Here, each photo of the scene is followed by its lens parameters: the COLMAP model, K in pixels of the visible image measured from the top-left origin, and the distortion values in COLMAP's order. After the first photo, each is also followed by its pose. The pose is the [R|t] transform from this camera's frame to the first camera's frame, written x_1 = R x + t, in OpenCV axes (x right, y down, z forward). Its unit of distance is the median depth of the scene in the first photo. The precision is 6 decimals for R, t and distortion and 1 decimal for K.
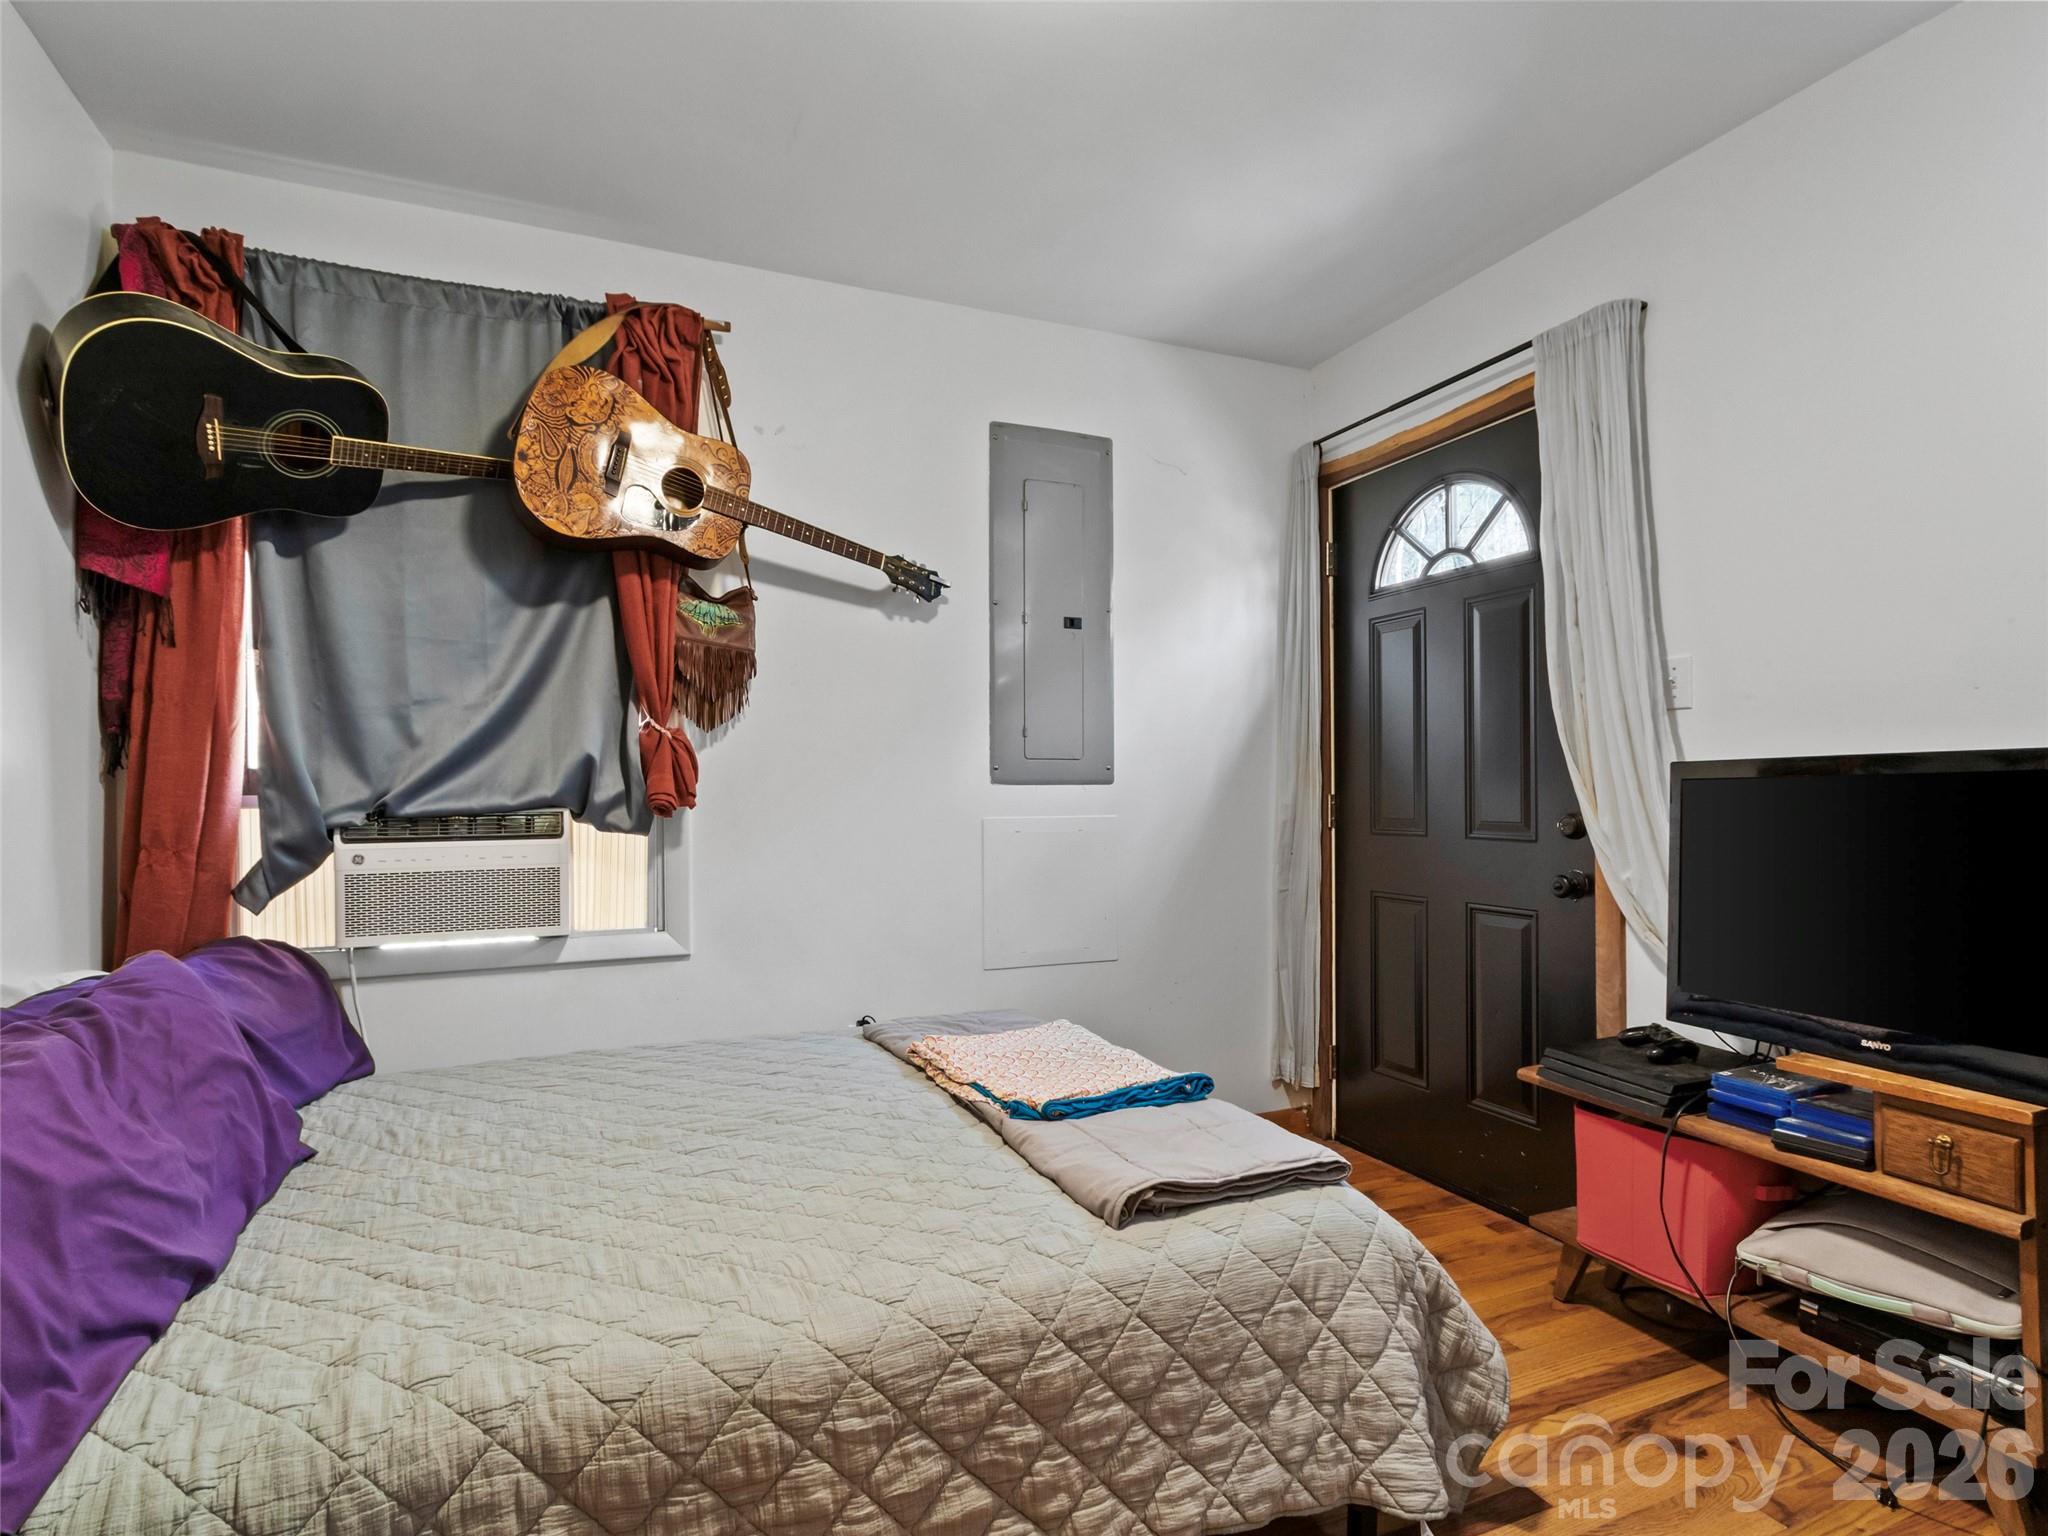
lens RADIAL K [[1061.9, 0, 1012.3], [0, 1061.9, 786.9], [0, 0, 1]] dist [-0.000351, -0.000565]
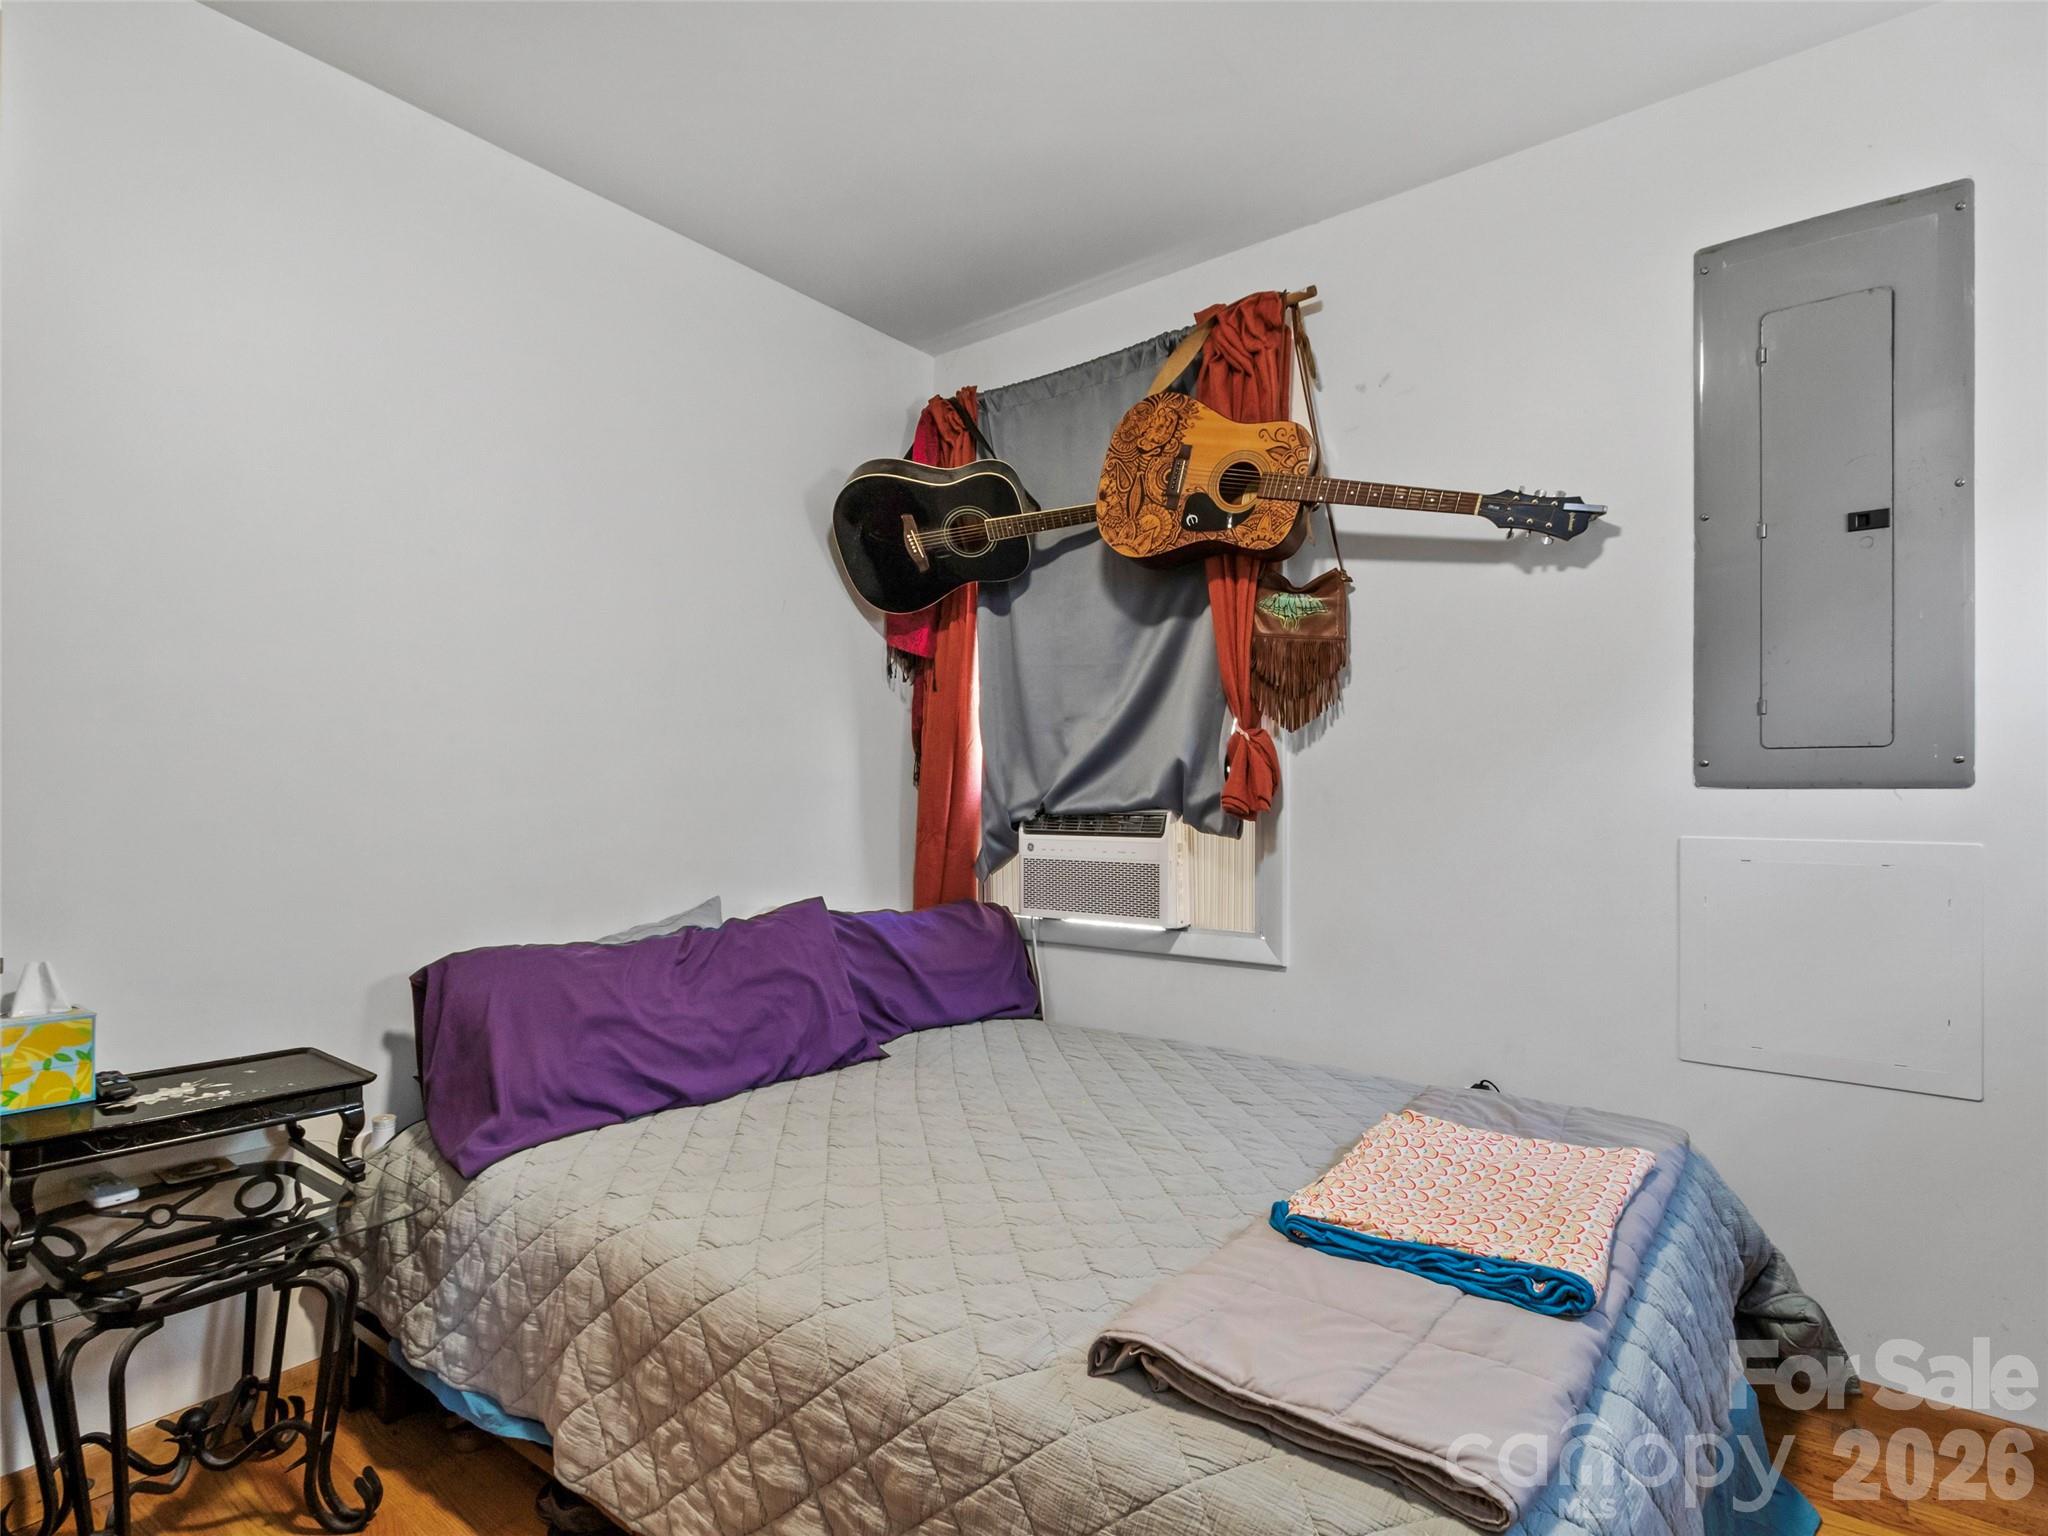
lens RADIAL K [[1061.9, 0, 1012.3], [0, 1061.9, 786.9], [0, 0, 1]] dist [-0.000351, -0.000565]
pose [[0.466252, -0.000127, -0.884652, 0.478459], [-0.002668, 0.999995, -0.001550, -0.000989], [0.884648, 0.003083, 0.466250, 0.382816]]
